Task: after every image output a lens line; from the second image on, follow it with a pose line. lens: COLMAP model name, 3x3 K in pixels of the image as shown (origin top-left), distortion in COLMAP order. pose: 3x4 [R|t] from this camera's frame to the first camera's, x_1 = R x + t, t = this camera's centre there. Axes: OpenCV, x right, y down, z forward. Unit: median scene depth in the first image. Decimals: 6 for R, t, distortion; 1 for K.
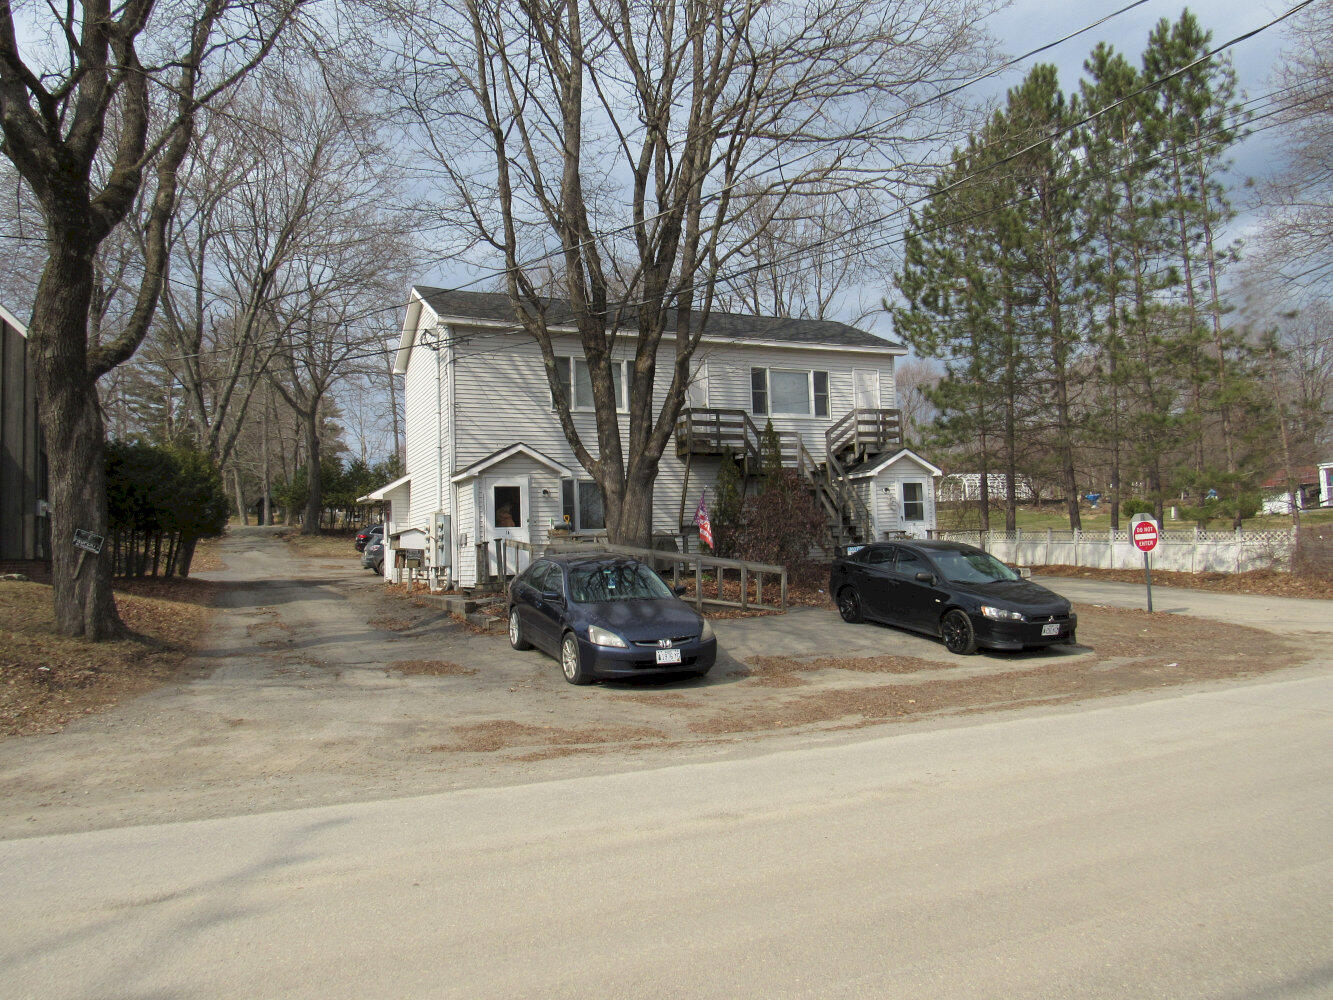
lens RADIAL K [[992.0, 0, 666.5], [0, 992.0, 500.0], [0, 0, 1]] dist [-0.004849, -0.001632]
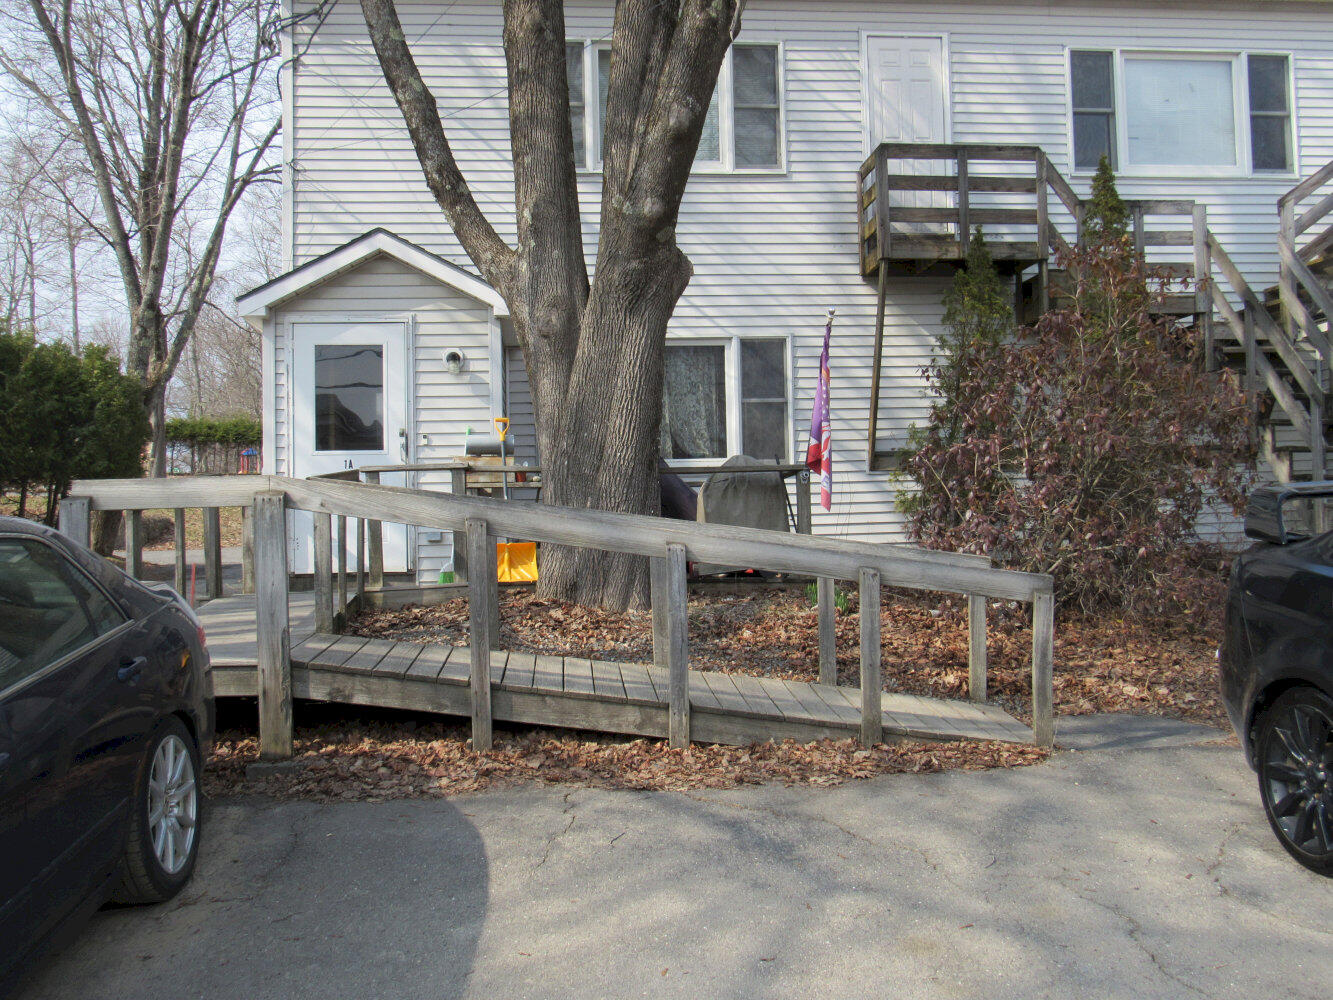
lens RADIAL K [[1236.5, 0, 666.5], [0, 1236.5, 500.0], [0, 0, 1]] dist [-0.021696, -0.004872]
pose [[0.944596, 0.002651, -0.328224, 0.096980], [0.010001, 0.999271, 0.036854, 0.025902], [0.328083, -0.038095, 0.943881, 0.491729]]
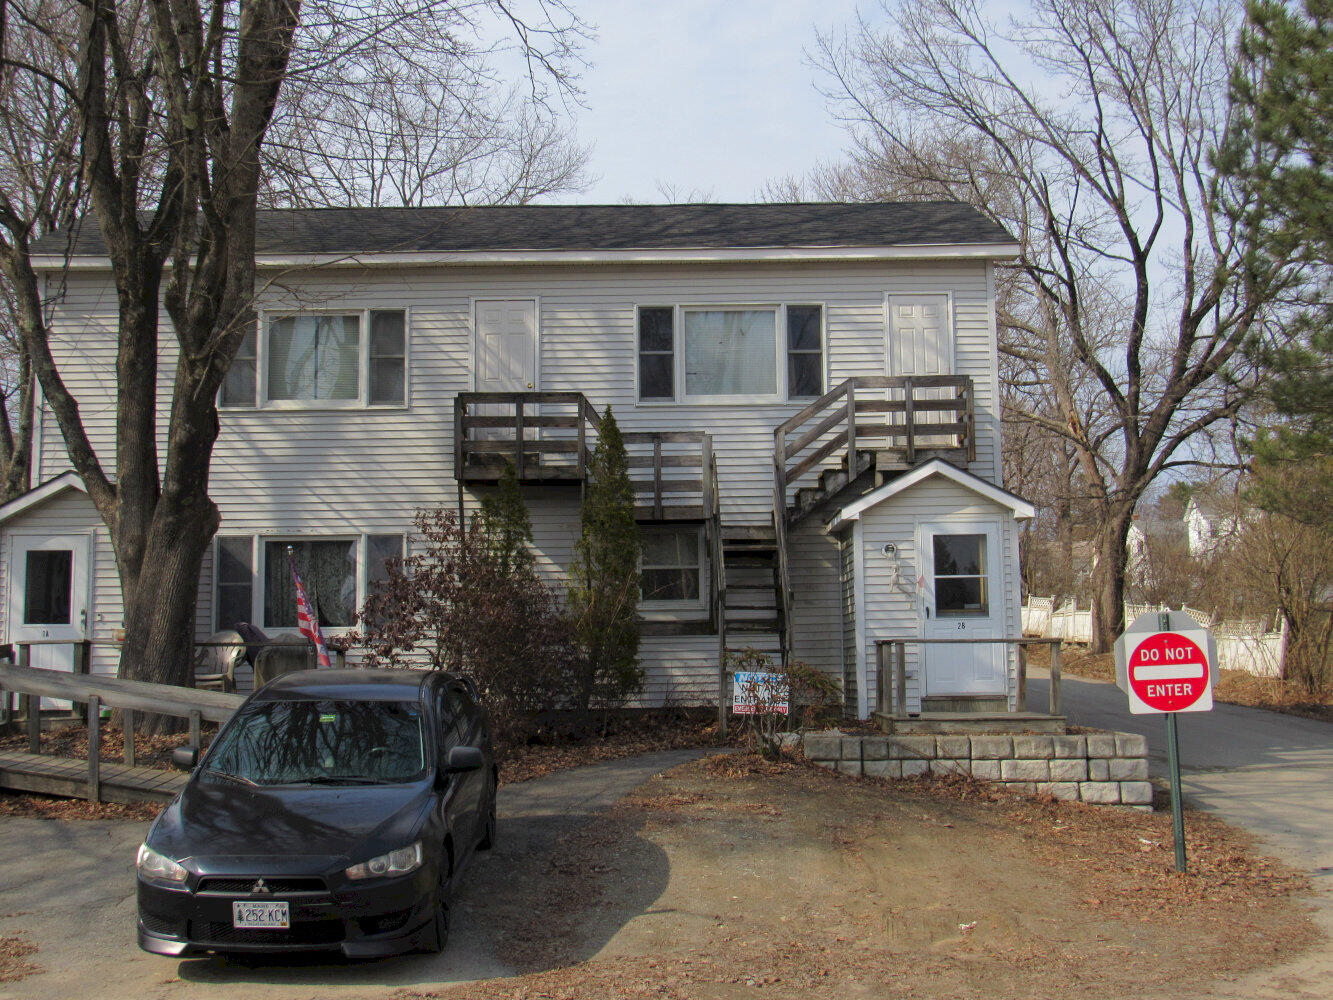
lens RADIAL K [[1664.7, 0, 666.5], [0, 1664.7, 500.0], [0, 0, 1]] dist [-0.025894, 0.002738]
pose [[0.902725, -0.017478, -0.429863, 0.468165], [0.002763, 0.999389, -0.034831, -0.006799], [0.430209, 0.030255, 0.902222, 0.257585]]
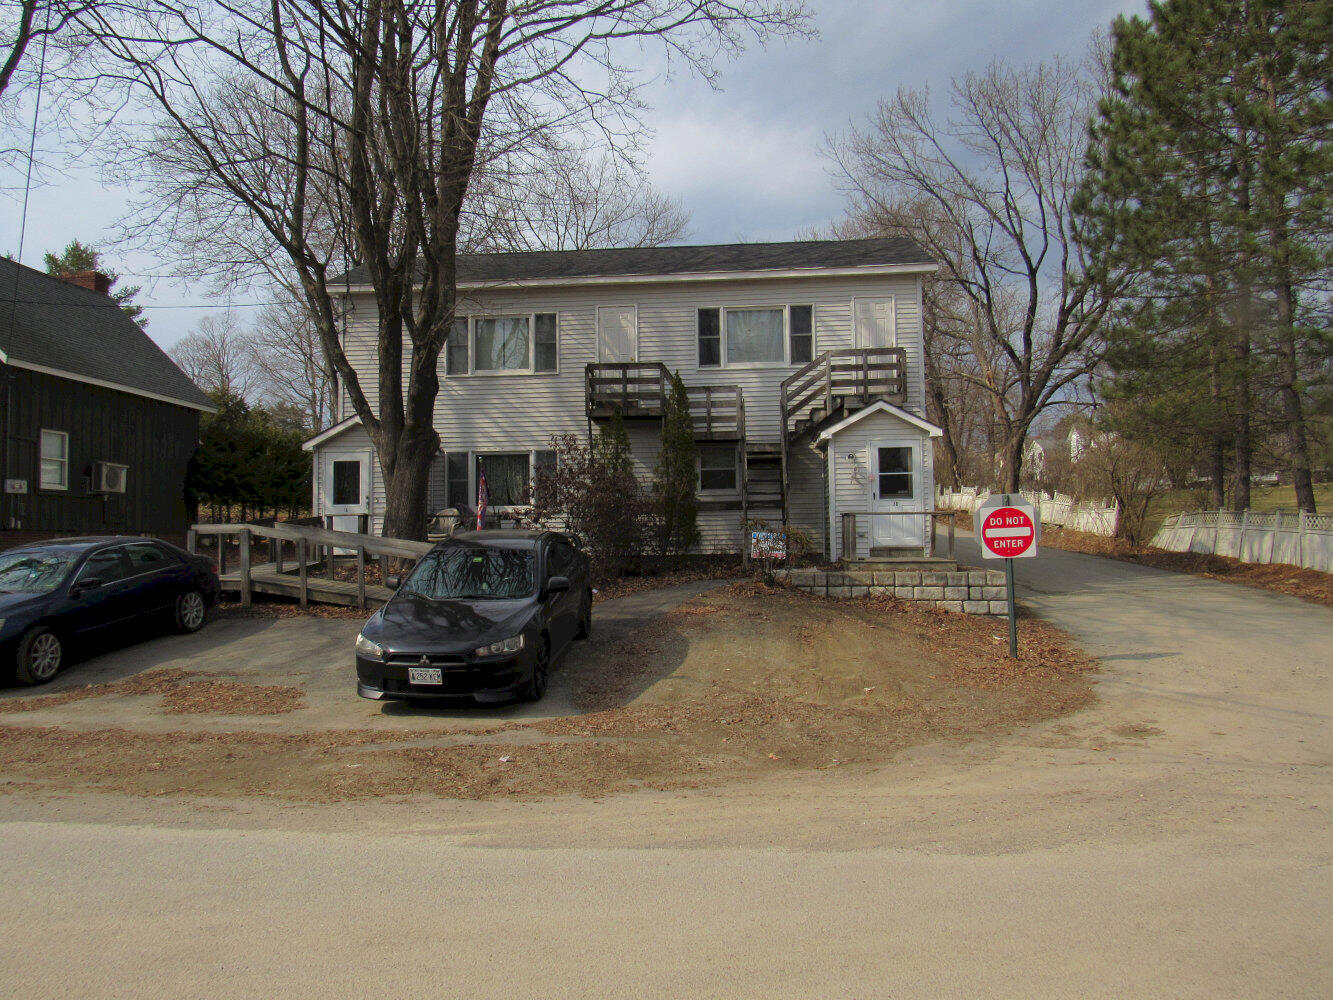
lens RADIAL K [[992.0, 0, 666.5], [0, 992.0, 500.0], [0, 0, 1]] dist [-0.004849, -0.001632]
pose [[0.856101, 0.009630, -0.516719, 0.495987], [0.008986, 0.999398, 0.033513, -0.004358], [0.516730, -0.033334, 0.855499, 0.292444]]
